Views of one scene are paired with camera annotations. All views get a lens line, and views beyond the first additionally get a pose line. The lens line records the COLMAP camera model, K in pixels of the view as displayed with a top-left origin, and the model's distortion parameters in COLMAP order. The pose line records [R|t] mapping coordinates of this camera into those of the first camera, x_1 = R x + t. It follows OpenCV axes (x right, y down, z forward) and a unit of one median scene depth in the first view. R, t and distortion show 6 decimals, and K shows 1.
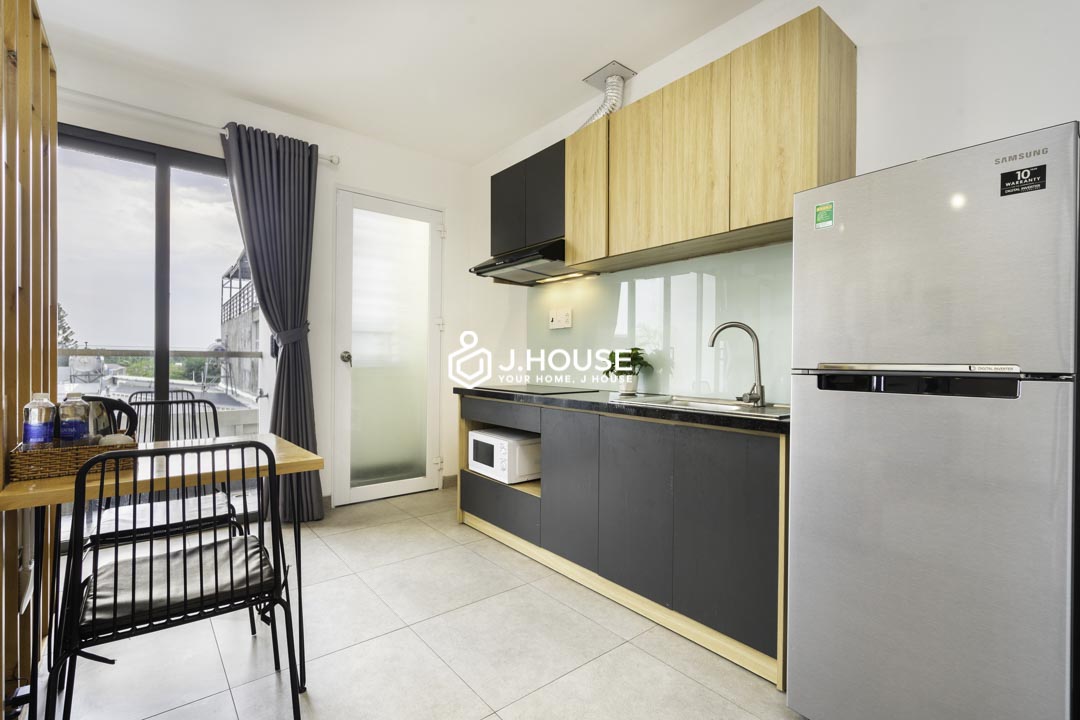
lens RADIAL K [[492.0, 0, 540.0], [0, 492.0, 360.0], [0, 0, 1]] dist [0.002159, 0.000193]
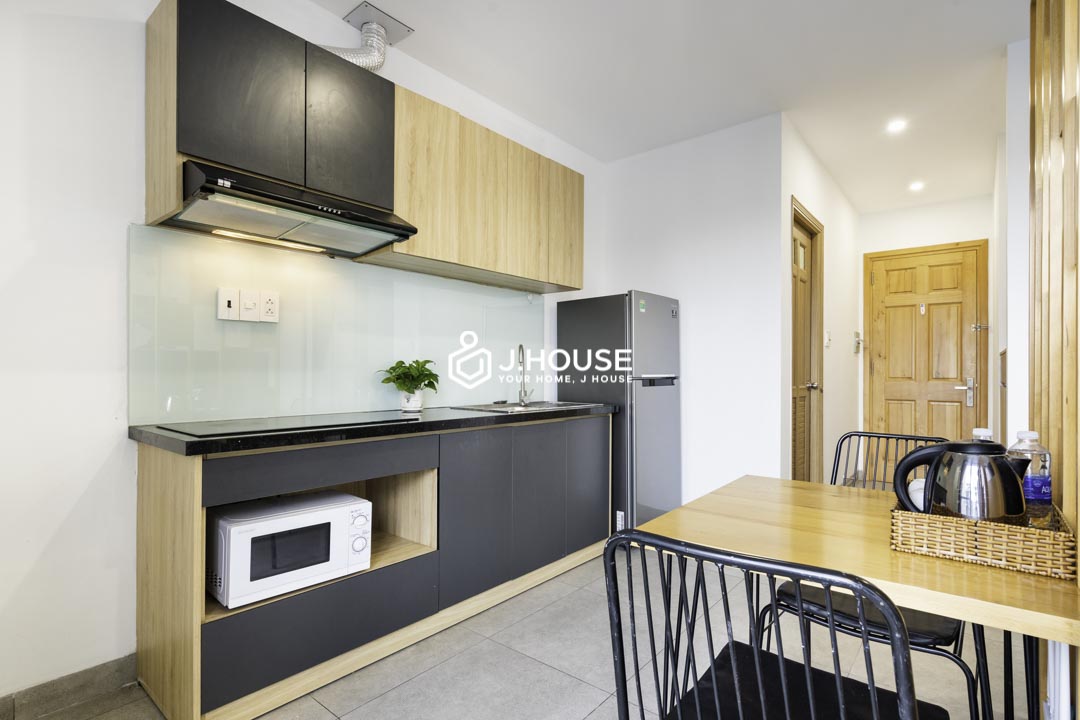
lens RADIAL K [[512.4, 0, 592.5], [0, 512.4, 370.4], [0, 0, 1]] dist [0.001452, 0.000286]
pose [[-0.235216, -0.003532, 0.971937, -0.980092], [-0.002754, 0.999992, 0.002968, -0.011029], [-0.971939, -0.001979, -0.235224, 1.096794]]
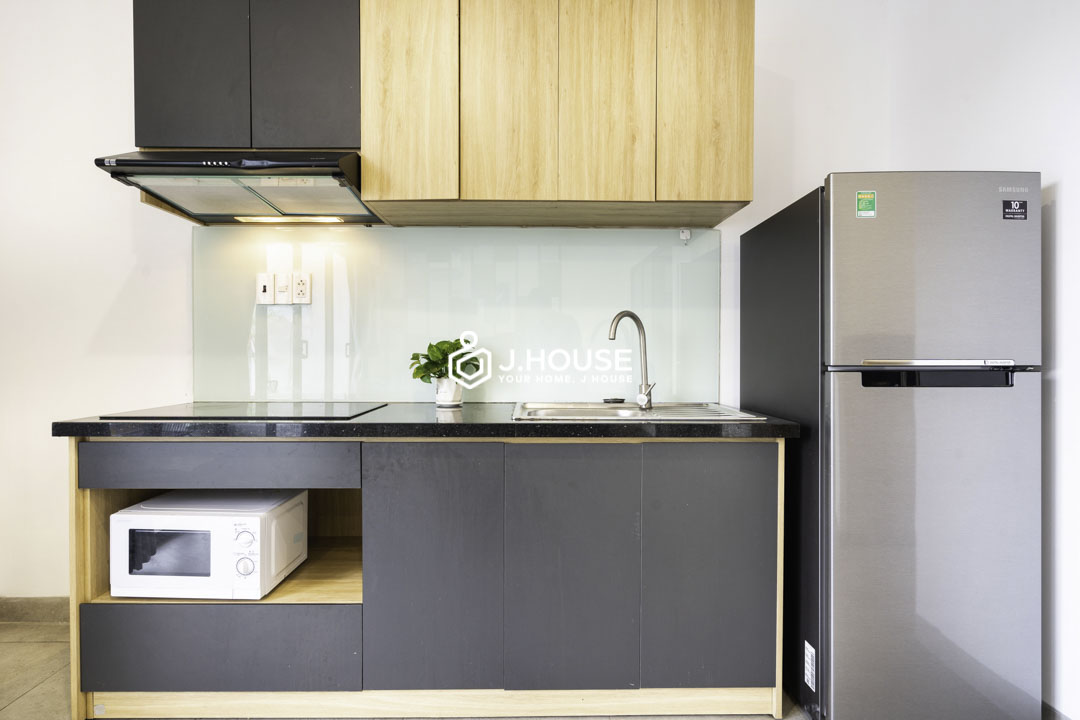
lens RADIAL K [[504.0, 0, 532.3], [0, 504.0, 361.4], [0, 0, 1]] dist [-0.000960, 0.000096]
pose [[0.621643, -0.014220, 0.783171, -0.372065], [0.003955, 0.999879, 0.015015, -0.004246], [-0.783290, -0.006237, 0.621625, 0.566247]]
